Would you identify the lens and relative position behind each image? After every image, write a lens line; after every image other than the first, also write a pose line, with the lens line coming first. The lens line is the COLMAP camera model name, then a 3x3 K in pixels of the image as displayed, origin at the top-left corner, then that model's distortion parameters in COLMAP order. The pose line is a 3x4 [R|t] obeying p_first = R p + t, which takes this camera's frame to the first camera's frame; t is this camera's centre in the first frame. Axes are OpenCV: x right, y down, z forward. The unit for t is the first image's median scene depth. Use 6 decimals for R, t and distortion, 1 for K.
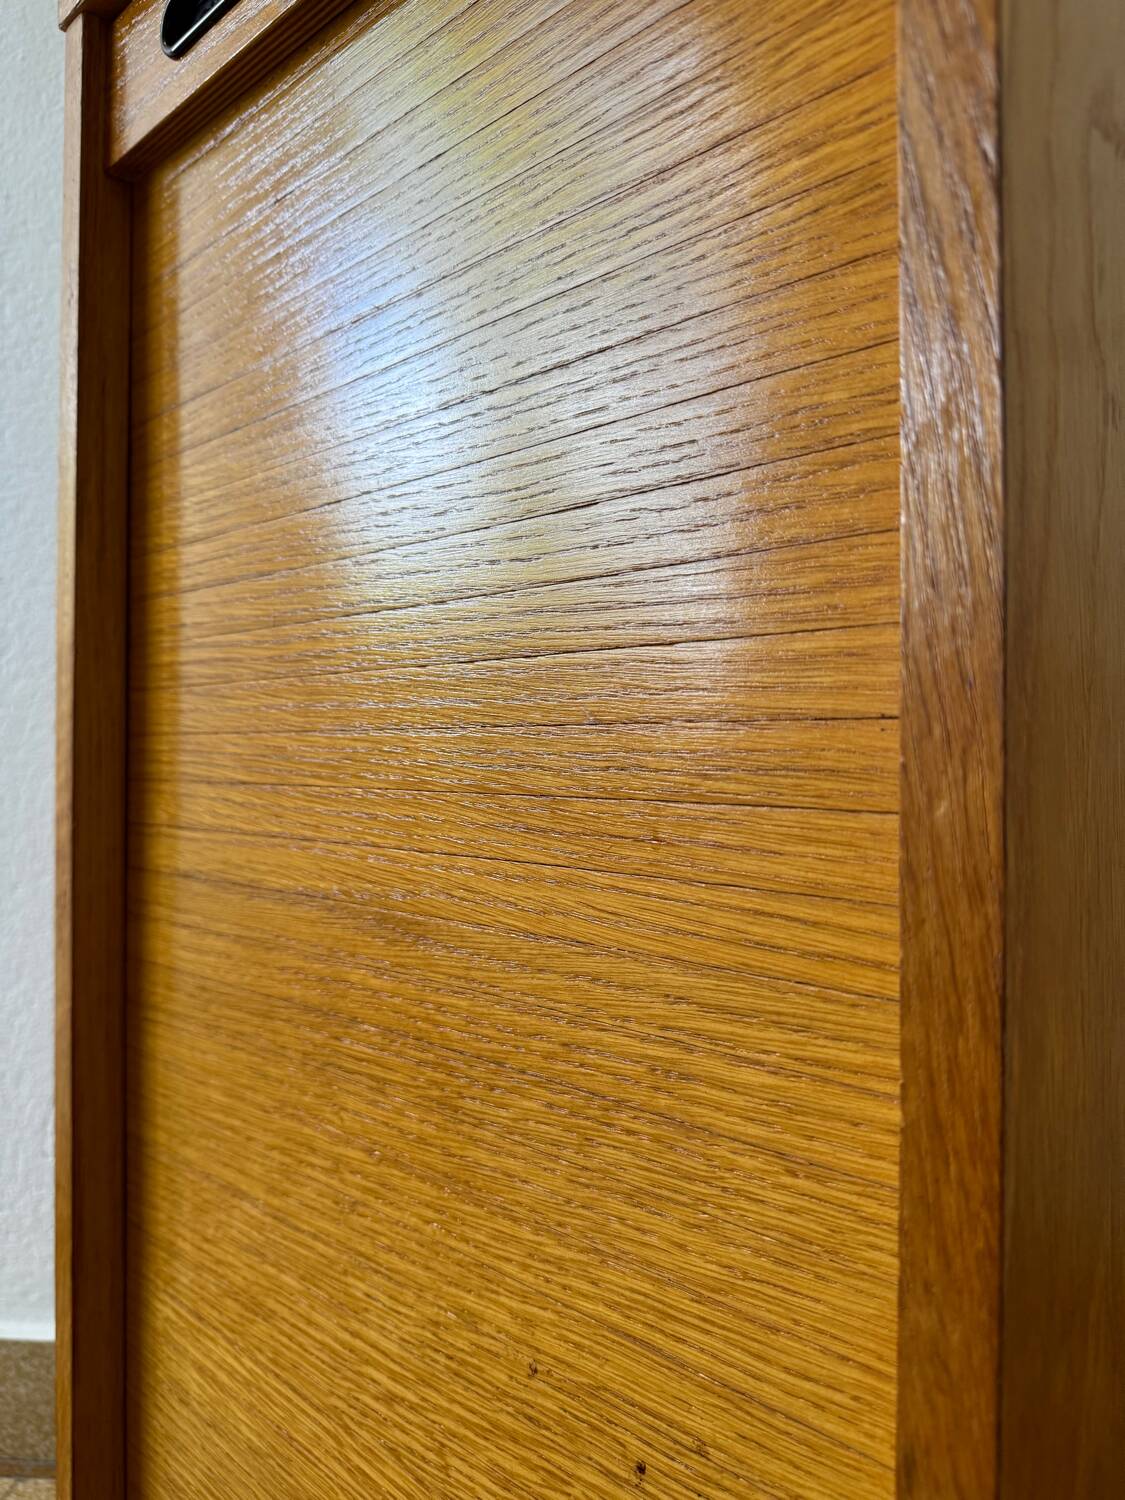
lens RADIAL K [[1059.4, 0, 557.7], [0, 1059.4, 765.8], [0, 0, 1]] dist [-0.001854, -0.012272]
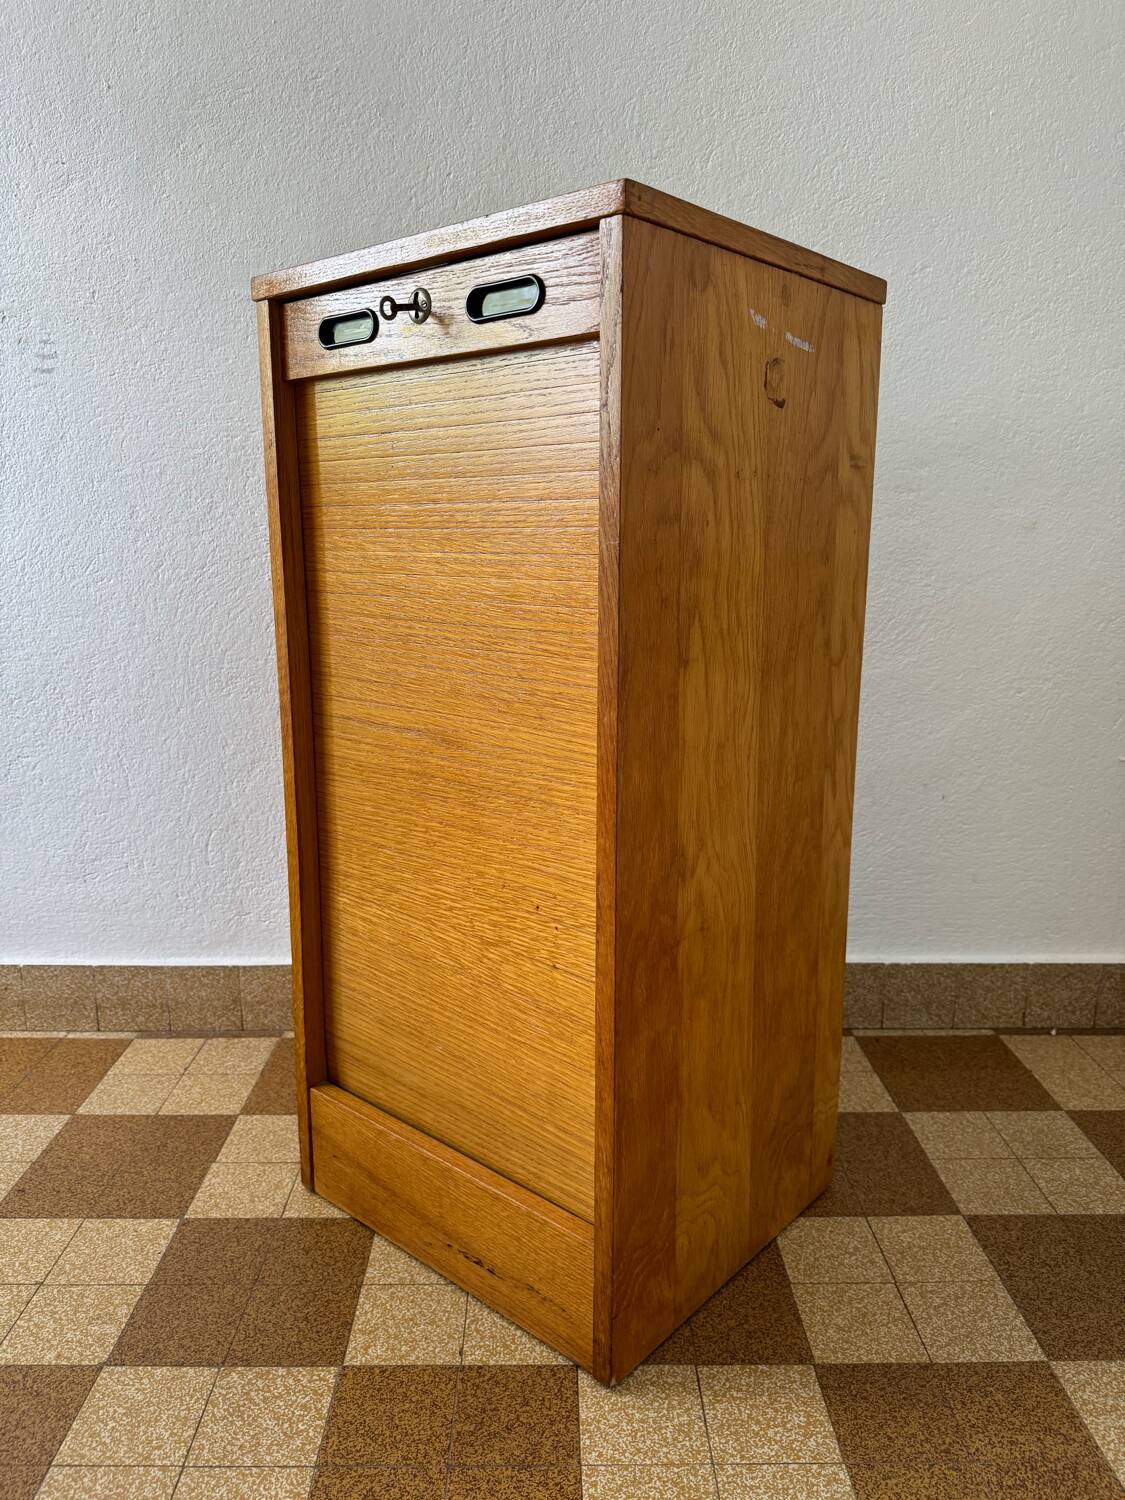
lens RADIAL K [[1059.4, 0, 549.2], [0, 1059.4, 755.8], [0, 0, 1]] dist [-0.001854, -0.012272]
pose [[0.972383, -0.056772, 0.226382, -0.573721], [0.009193, 0.978527, 0.205912, -0.417927], [-0.233211, -0.198144, 0.952025, -1.922431]]
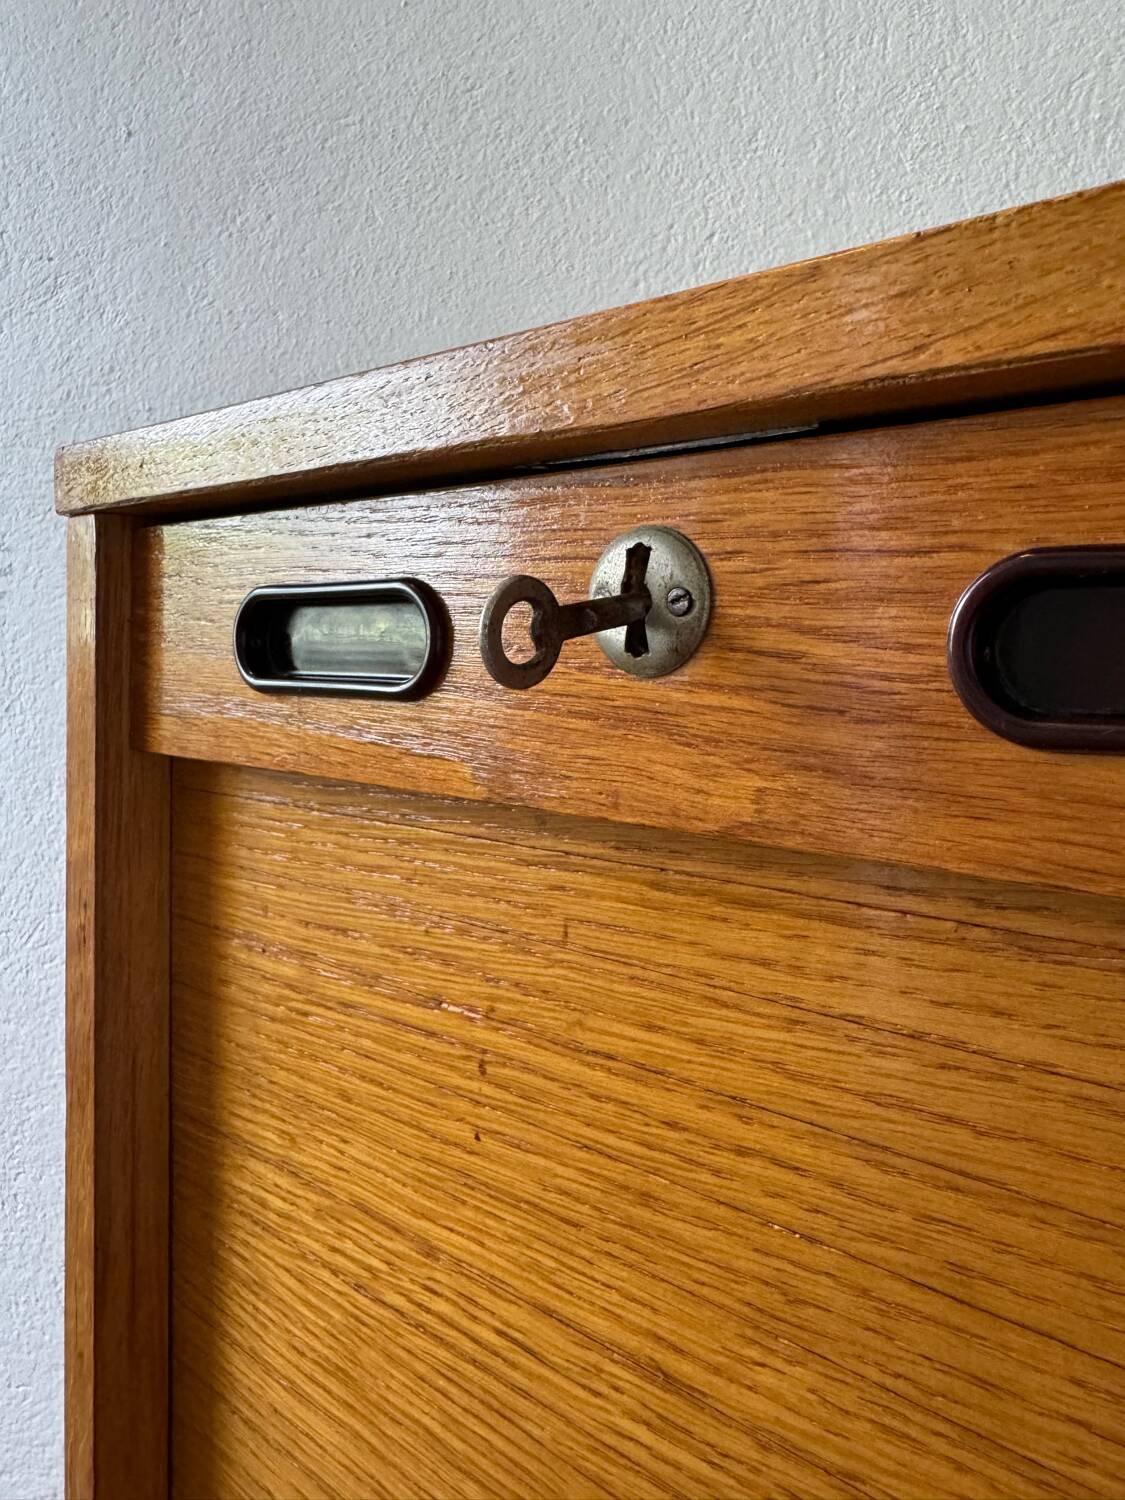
lens RADIAL K [[1059.4, 0, 561.0], [0, 1059.4, 650.6], [0, 0, 1]] dist [-0.001854, -0.012272]
pose [[0.998688, -0.001729, 0.051181, -0.298865], [0.001619, 0.999996, 0.002203, -0.972573], [-0.051185, -0.002118, 0.998687, 0.489075]]
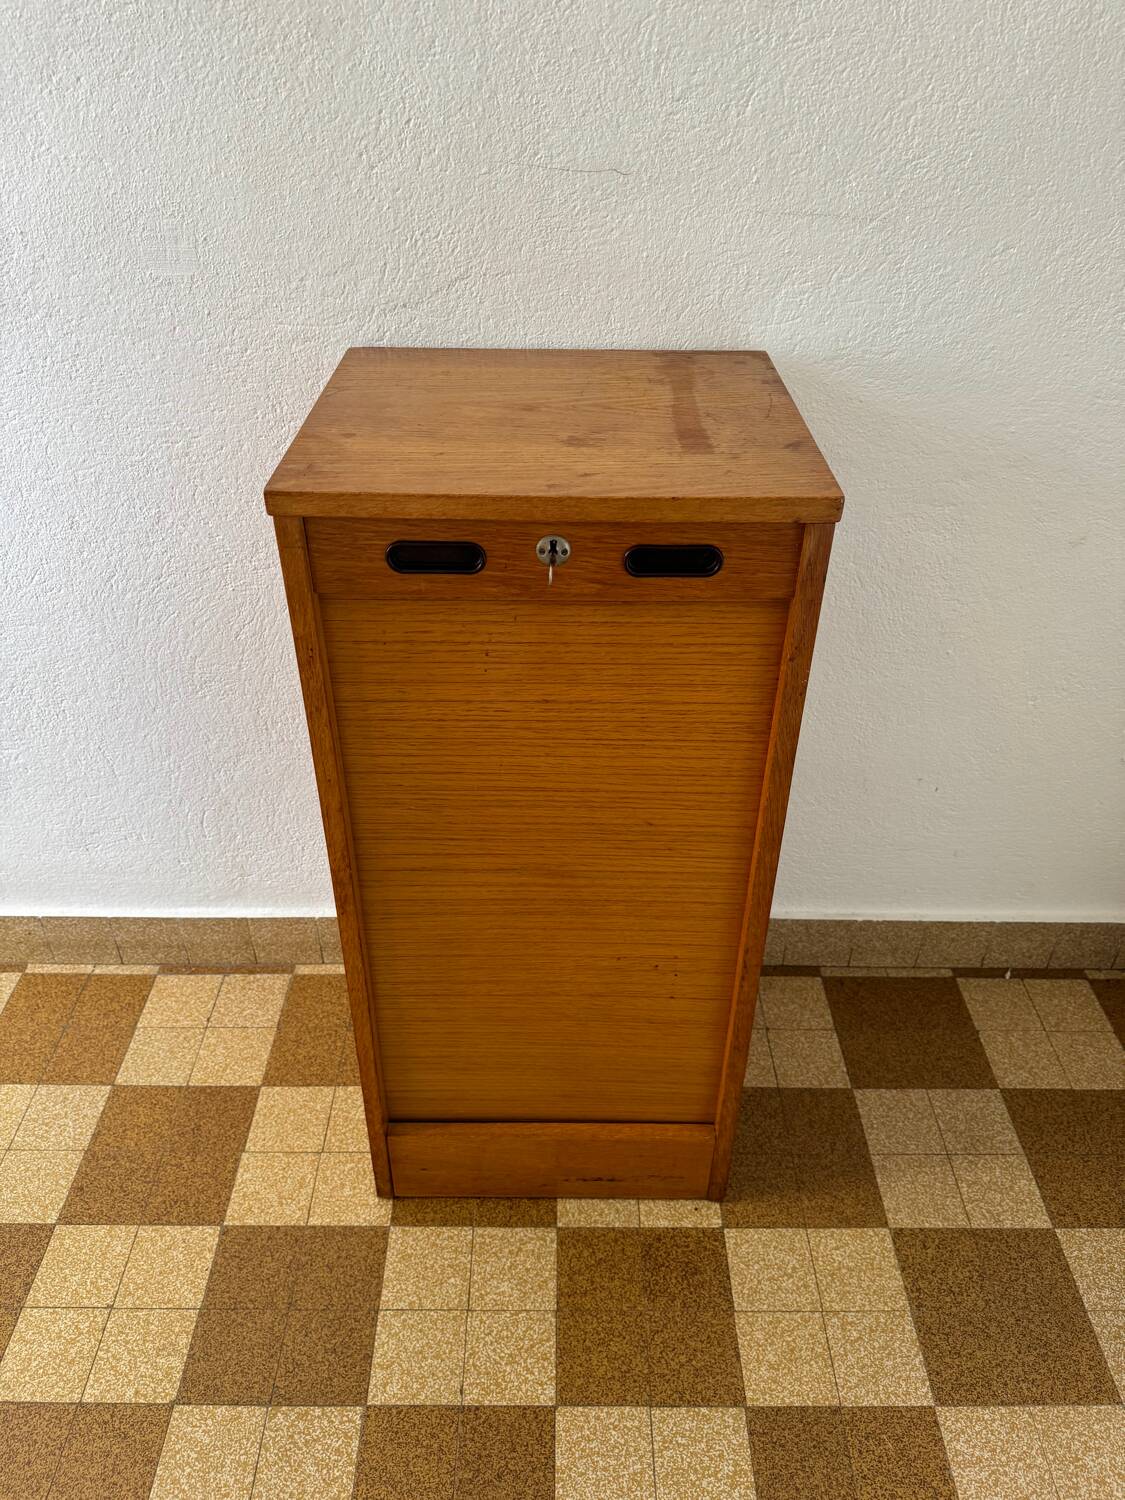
lens RADIAL K [[1059.4, 0, 549.5], [0, 1059.4, 739.4], [0, 0, 1]] dist [-0.001854, -0.012272]
pose [[0.973797, -0.135341, 0.182765, -0.299615], [0.005419, 0.817224, 0.576294, -2.157287], [-0.227356, -0.560203, 0.796544, -1.082233]]
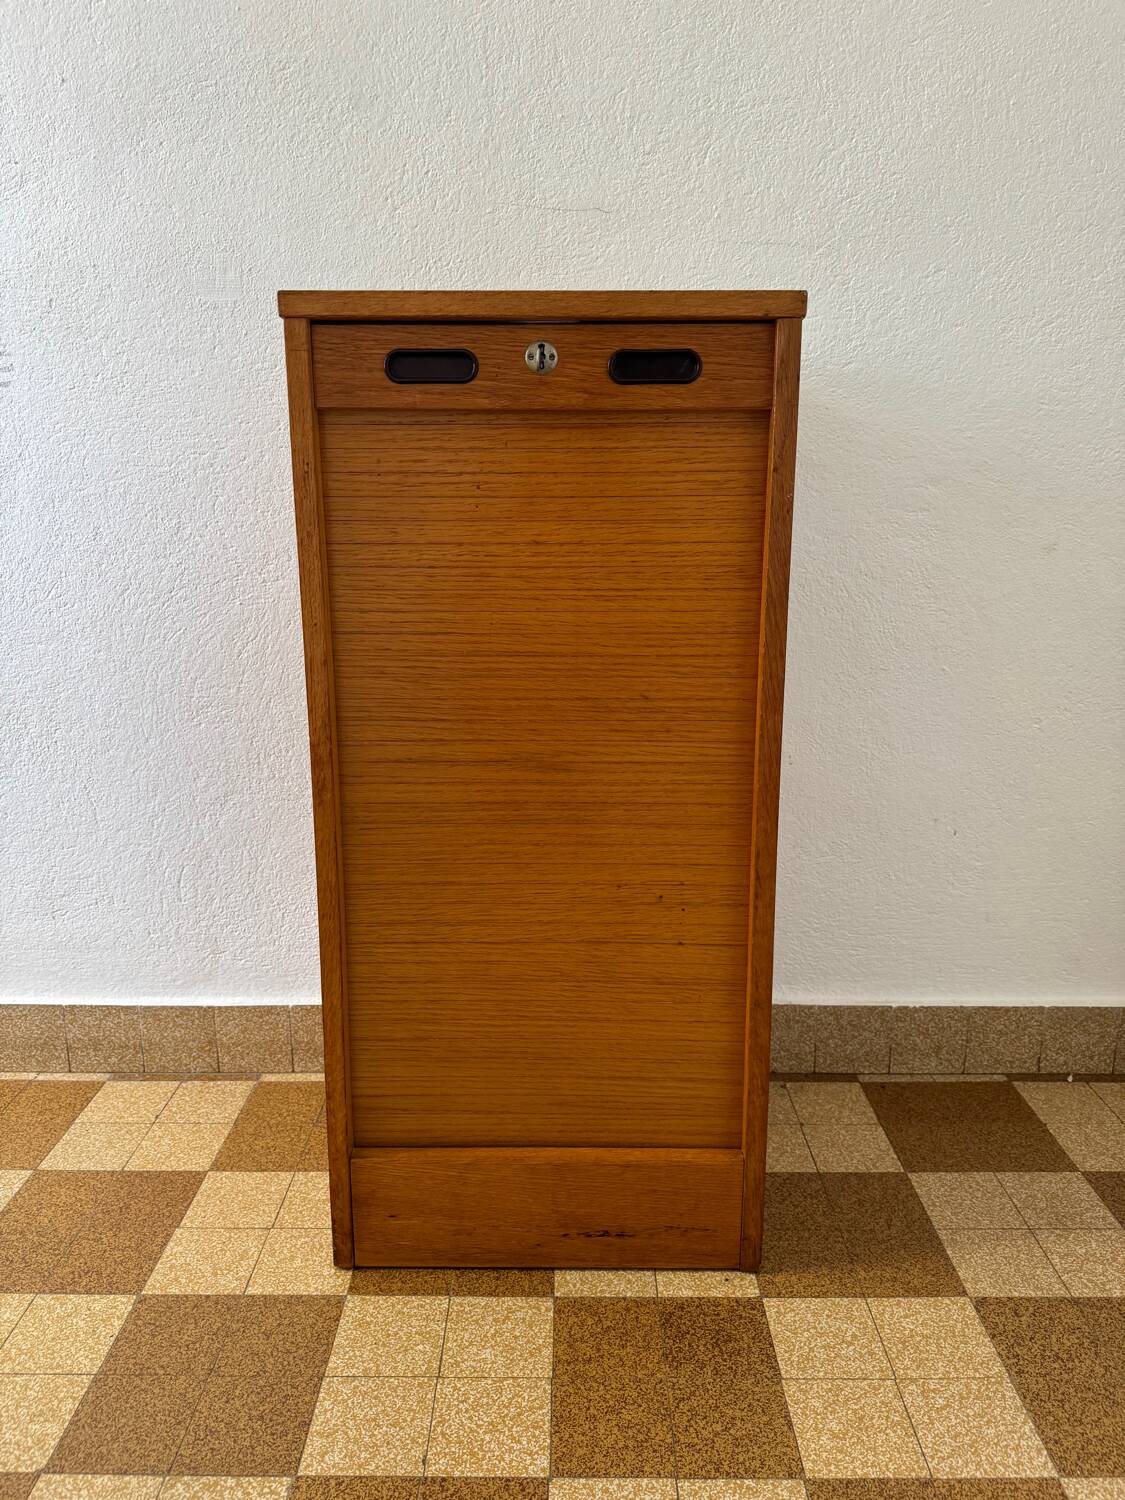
lens RADIAL K [[1059.4, 0, 554.8], [0, 1059.4, 756.5], [0, 0, 1]] dist [-0.001854, -0.012272]
pose [[0.975081, -0.059689, 0.213668, -0.381682], [0.010854, 0.974808, 0.222781, -0.575474], [-0.221583, -0.214910, 0.951165, -1.668610]]
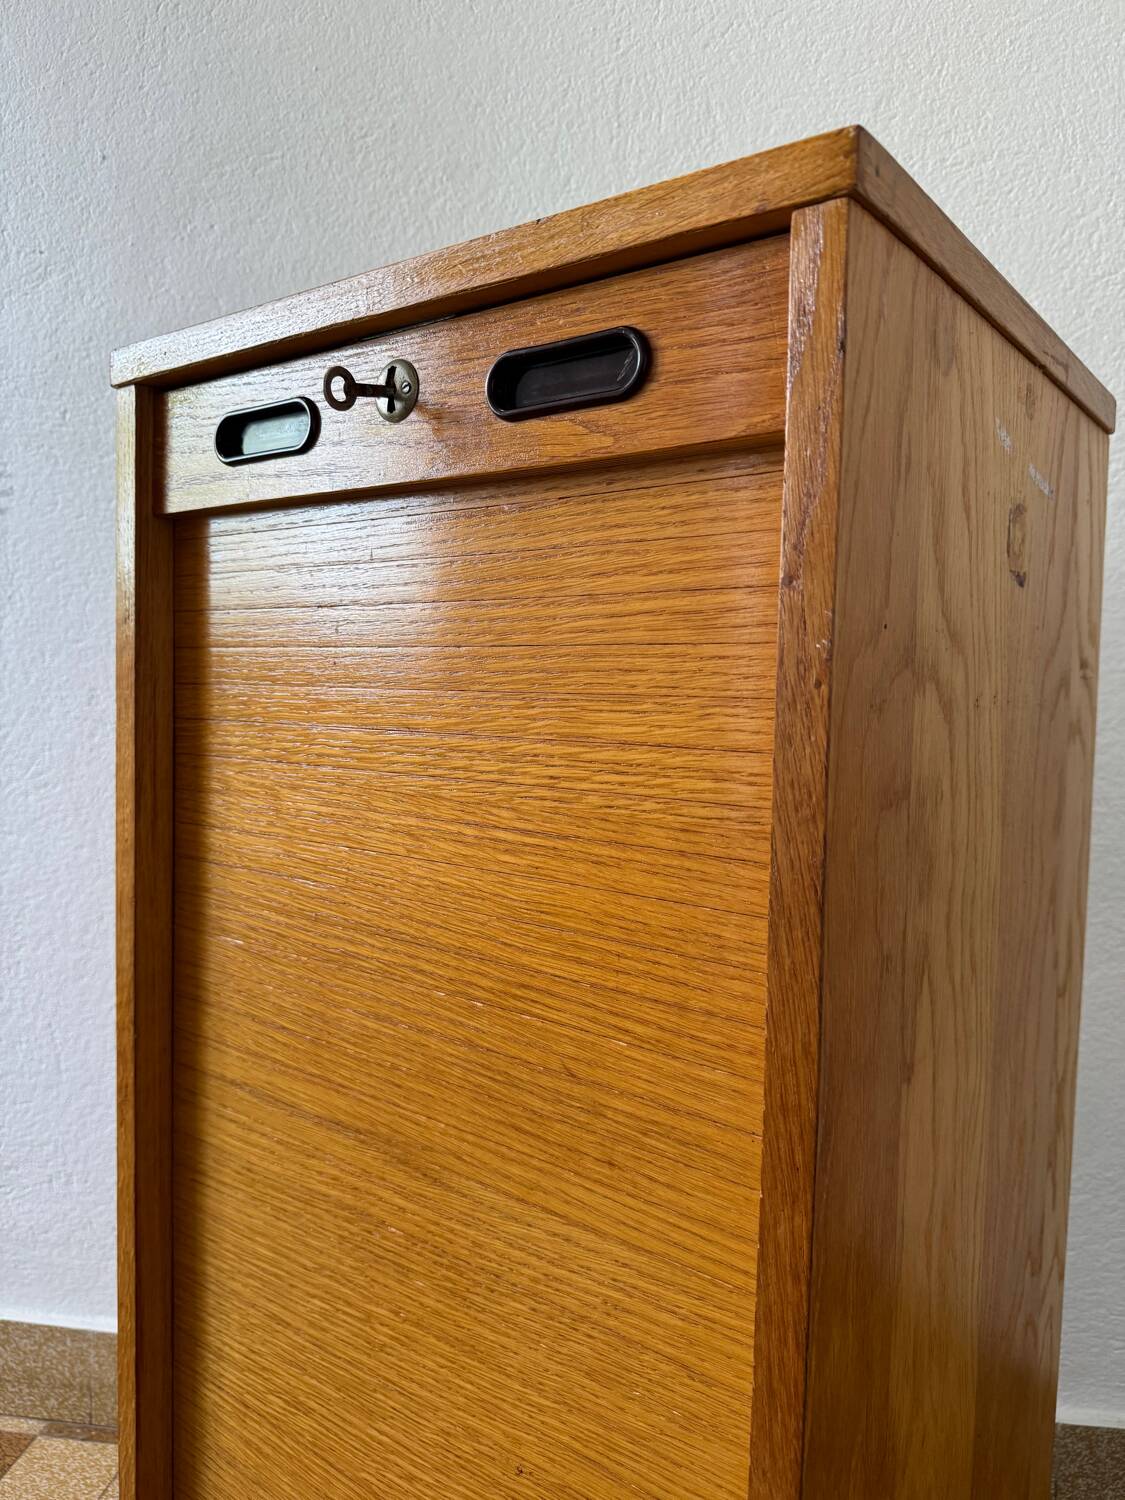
lens RADIAL K [[1059.4, 0, 555.1], [0, 1059.4, 750.7], [0, 0, 1]] dist [-0.001854, -0.012272]
pose [[0.993278, 0.008746, 0.115420, -0.159125], [-0.015672, 0.998121, 0.059240, -0.571032], [-0.114685, -0.060651, 0.991549, -0.471438]]
